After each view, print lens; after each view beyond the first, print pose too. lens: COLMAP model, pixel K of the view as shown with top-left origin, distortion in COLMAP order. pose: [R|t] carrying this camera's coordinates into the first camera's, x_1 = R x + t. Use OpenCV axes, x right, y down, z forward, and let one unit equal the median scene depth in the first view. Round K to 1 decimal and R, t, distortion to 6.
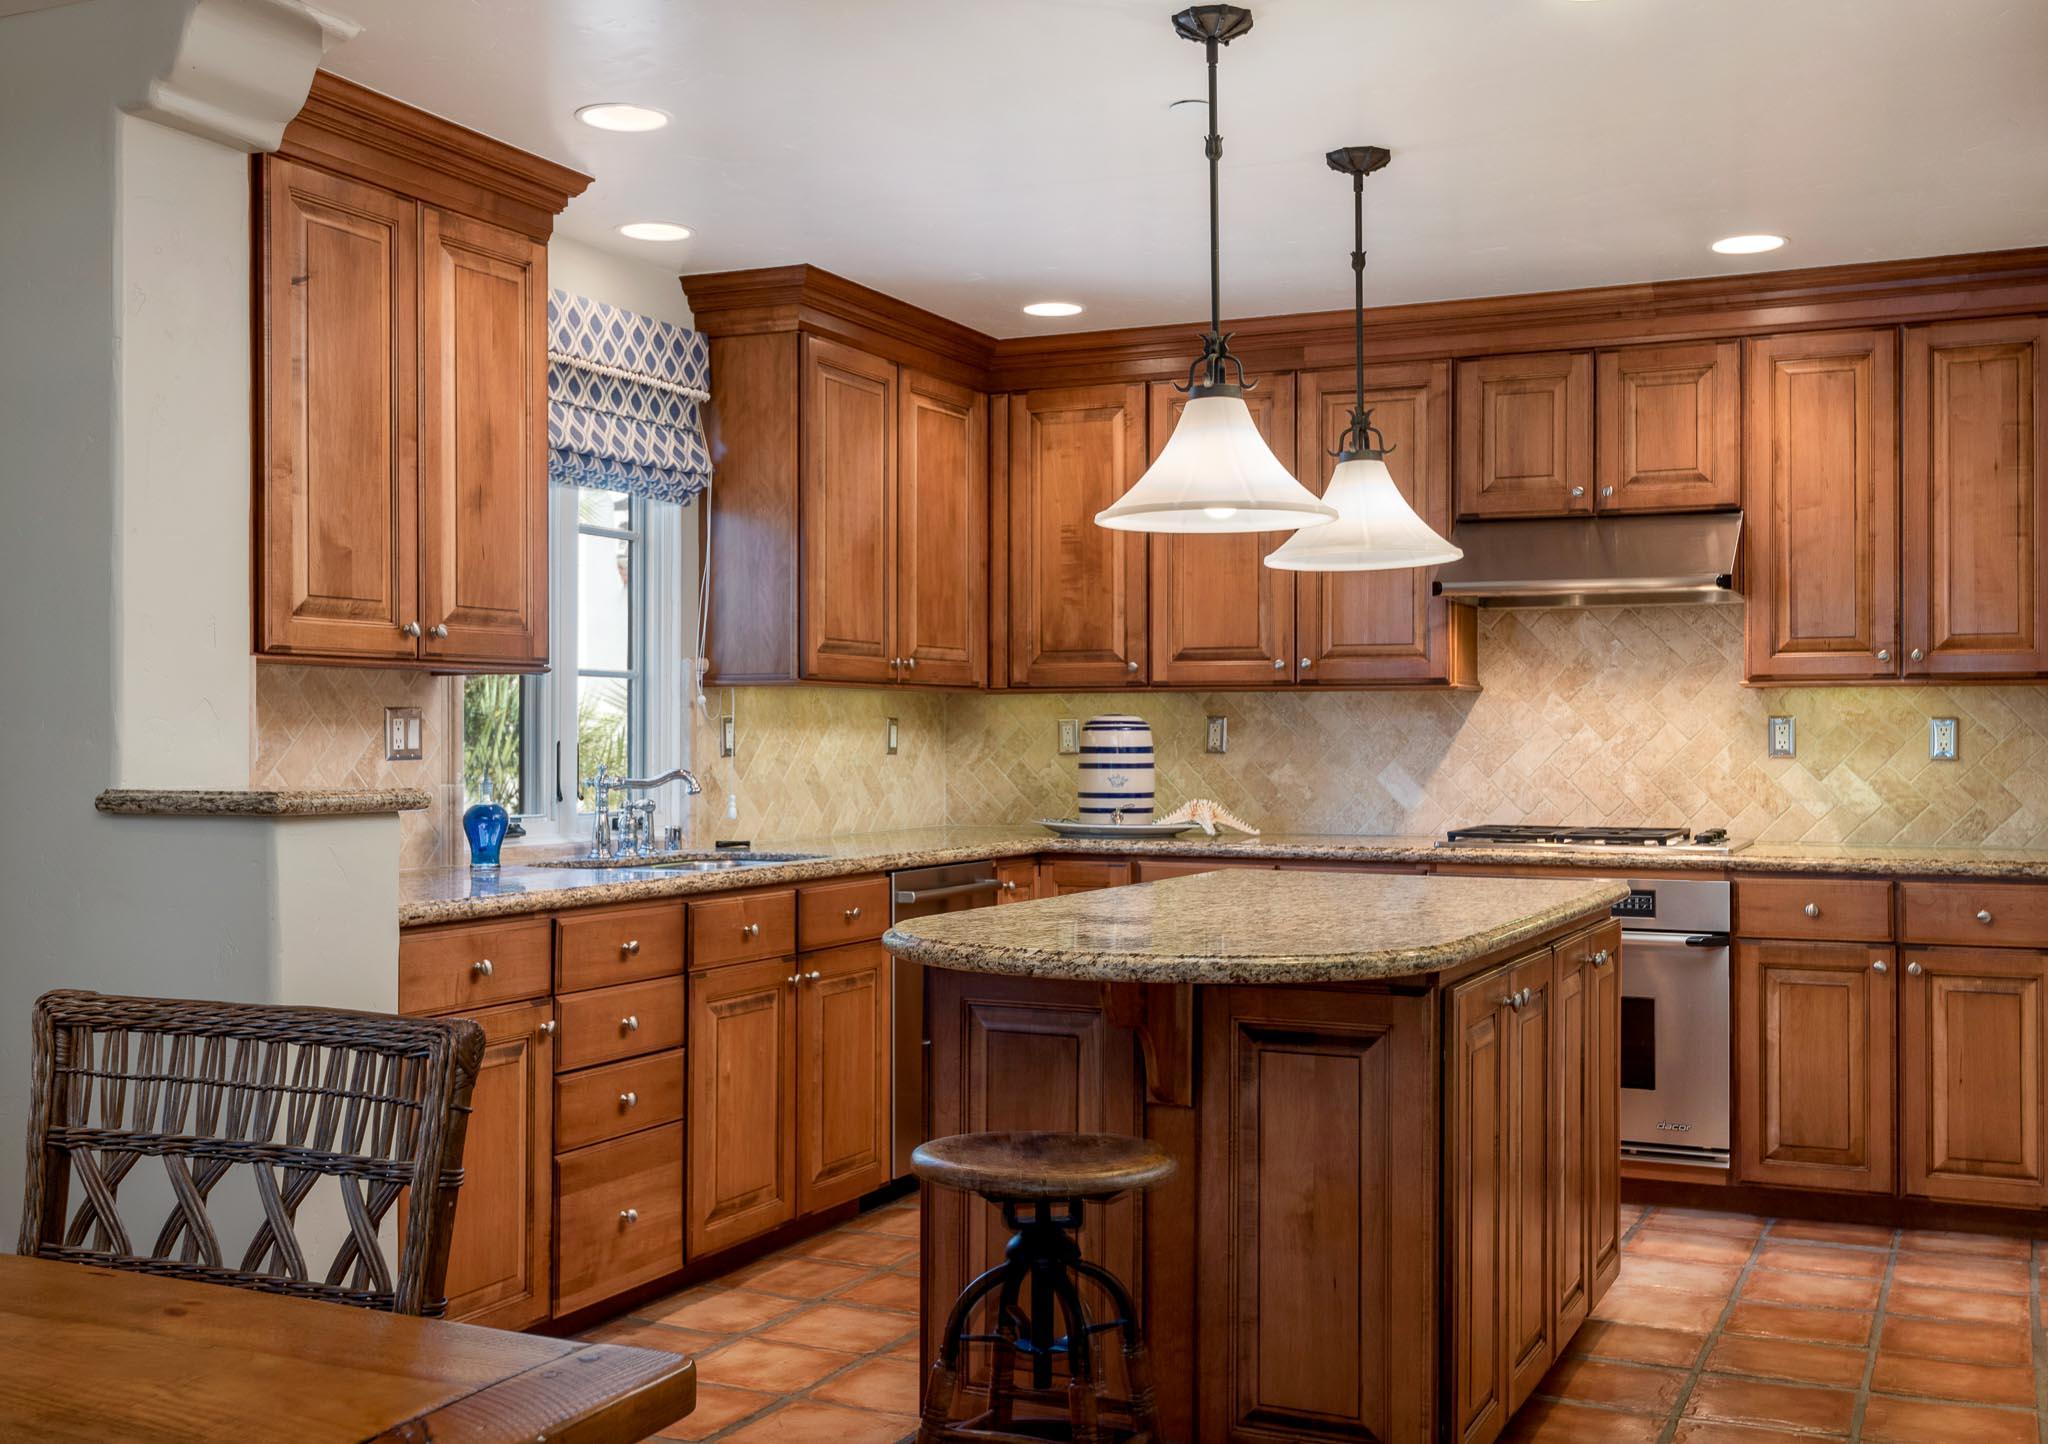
lens RADIAL K [[2140.3, 0, 1024.0], [0, 2140.3, 722.0], [0, 0, 1]] dist [0.012360, -0.002712]
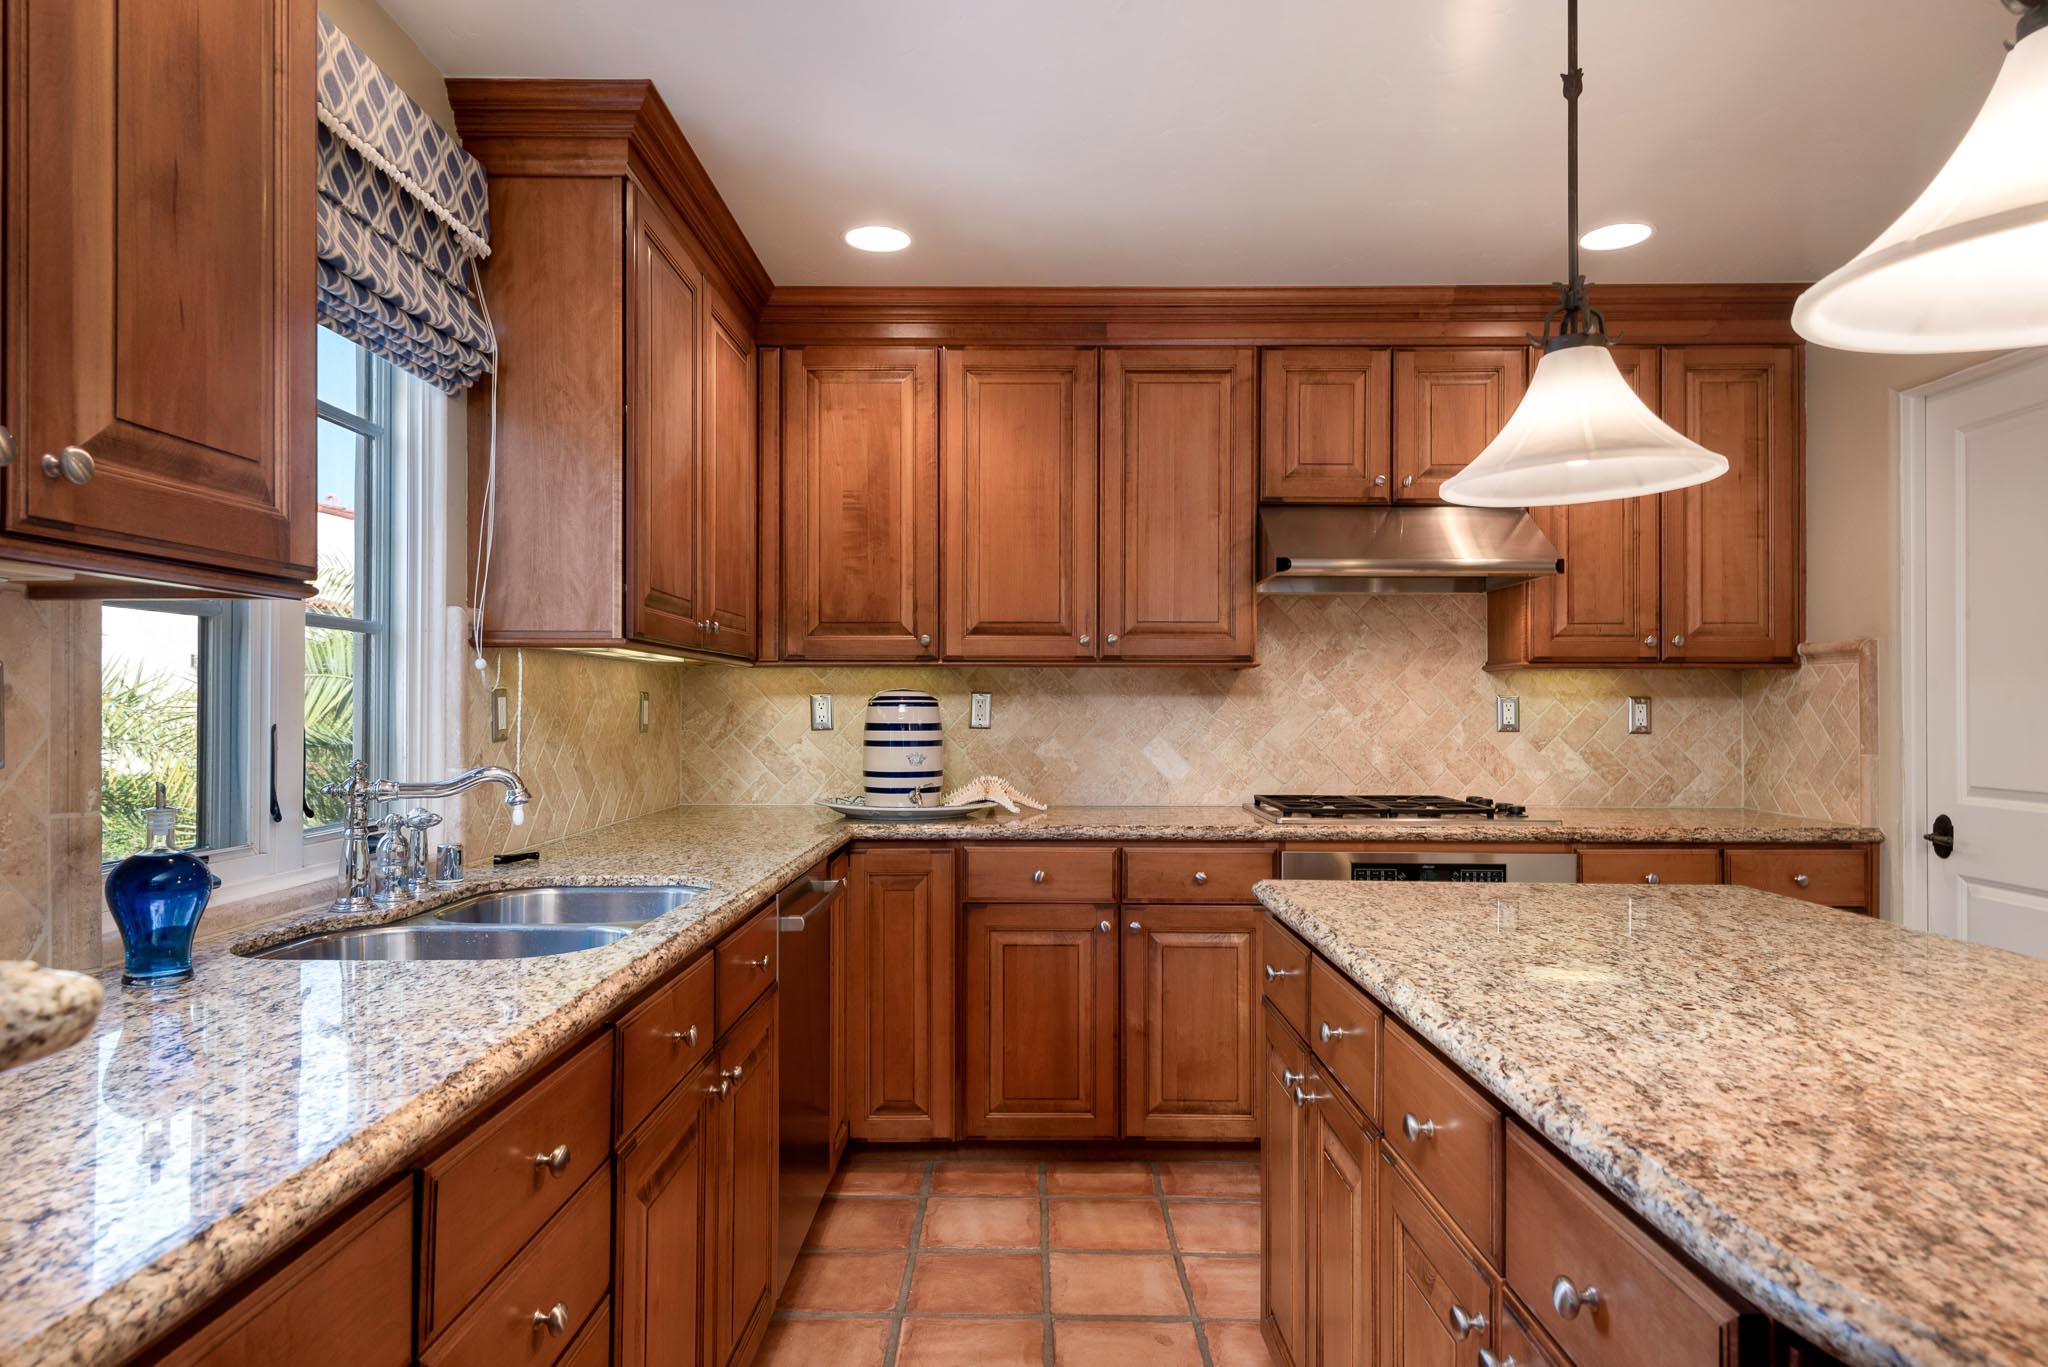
lens RADIAL K [[1231.0, 0, 1028.7], [0, 1231.0, 695.6], [0, 0, 1]] dist [0.036926, -0.031012]
pose [[0.909268, 0.005206, 0.416178, -0.147435], [-0.004321, 0.999986, -0.003069, 0.000796], [-0.416188, 0.000992, 0.909278, 0.509388]]
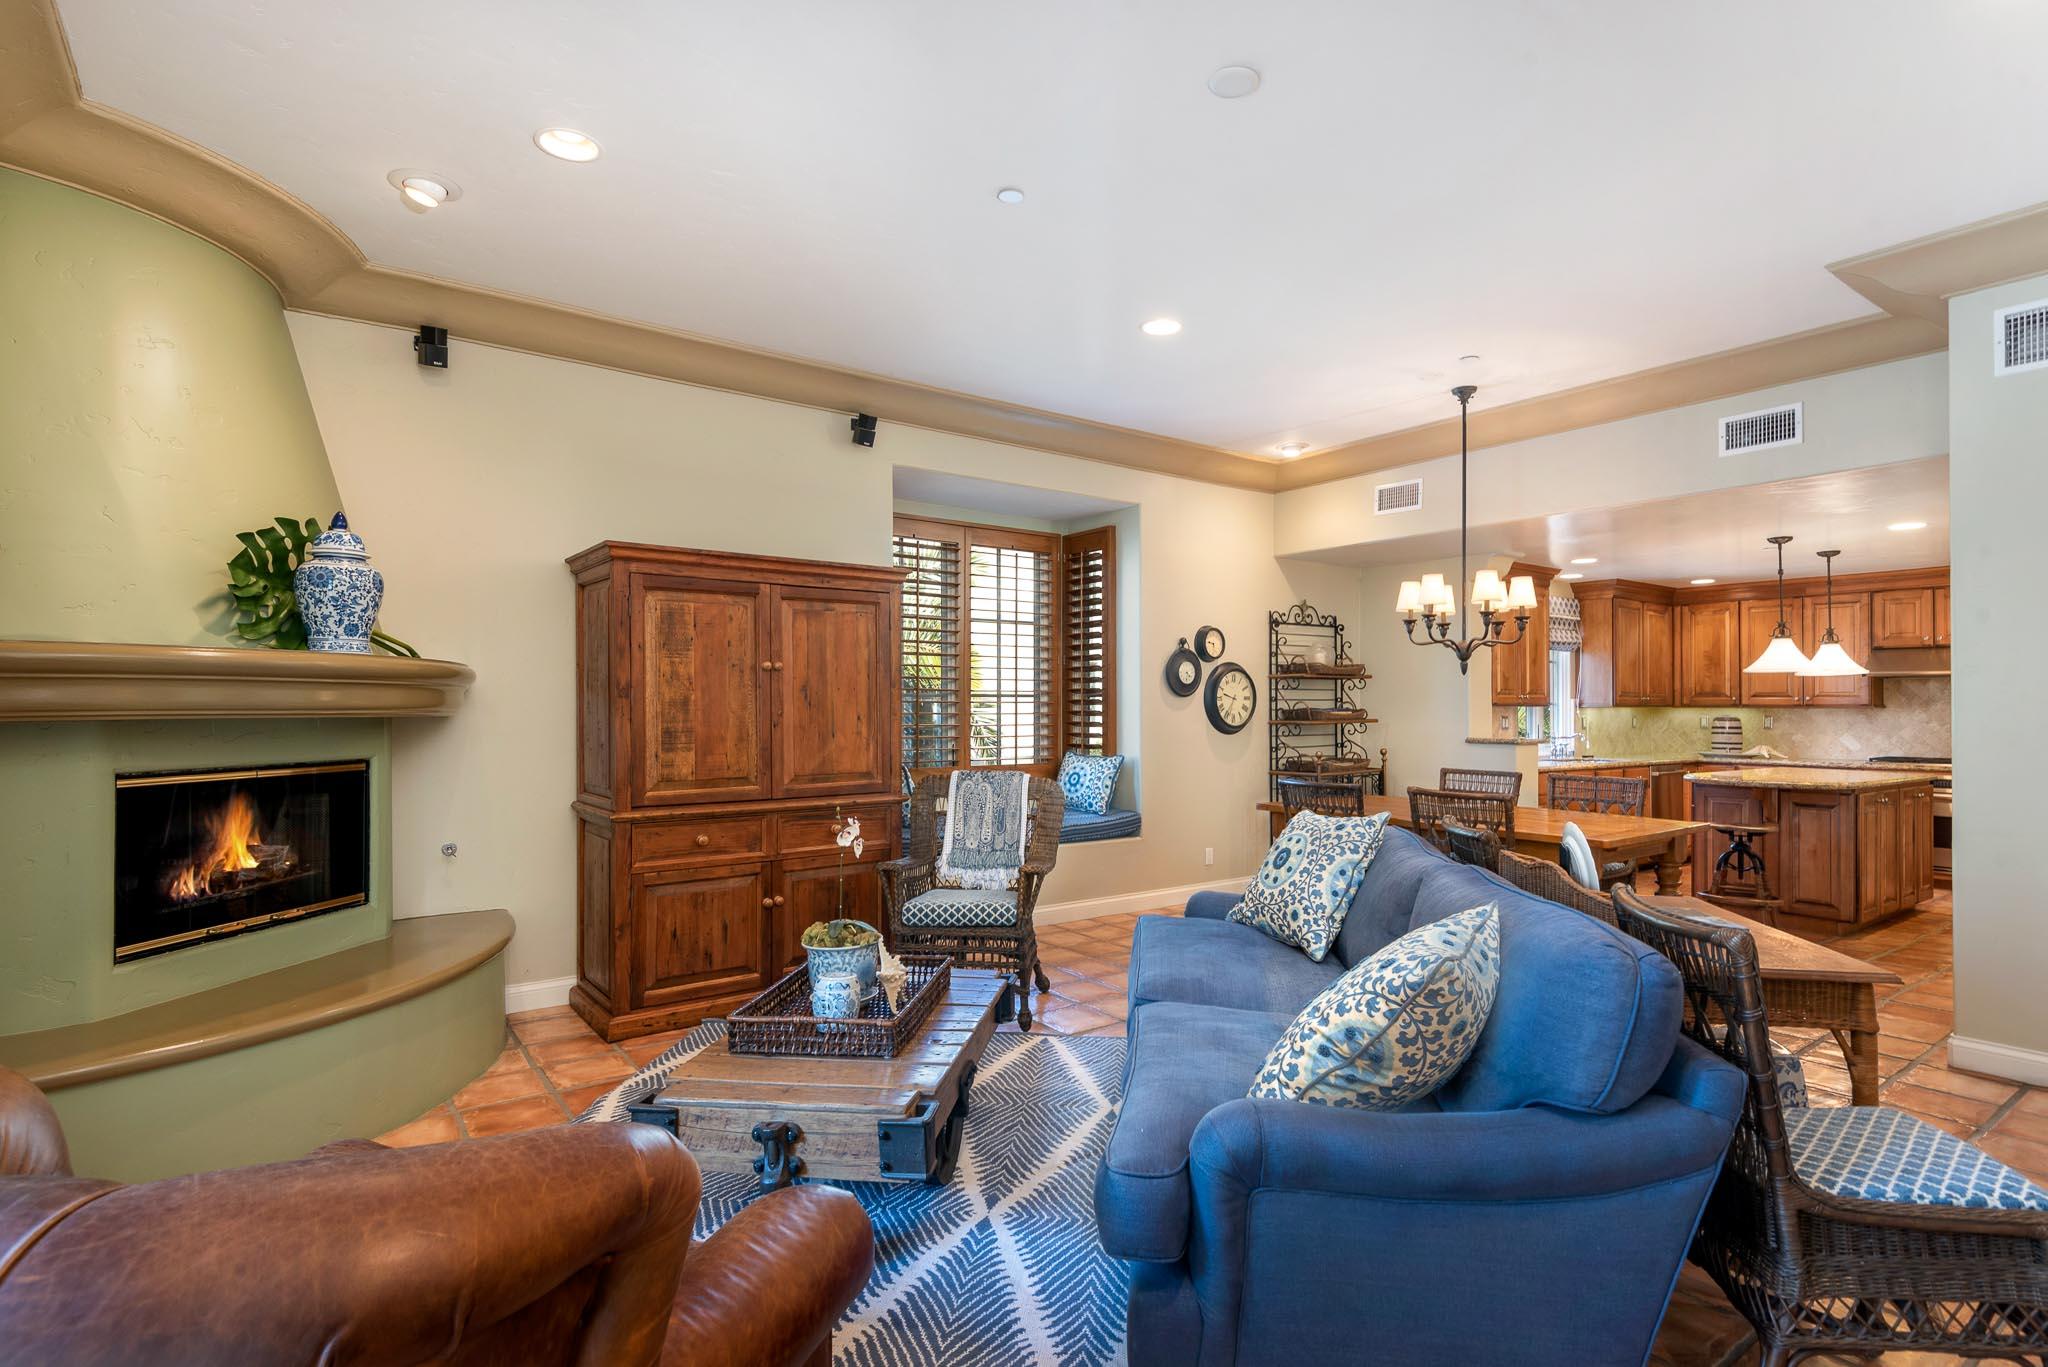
lens RADIAL K [[1031.5, 0, 1039.3], [0, 1031.5, 690.1], [0, 0, 1]] dist [0.046262, -0.036059]
pose [[0.880188, -0.004185, -0.474607, -0.113192], [-0.000713, 0.999948, -0.010140, -0.024627], [0.474625, 0.009263, 0.880140, -0.750373]]
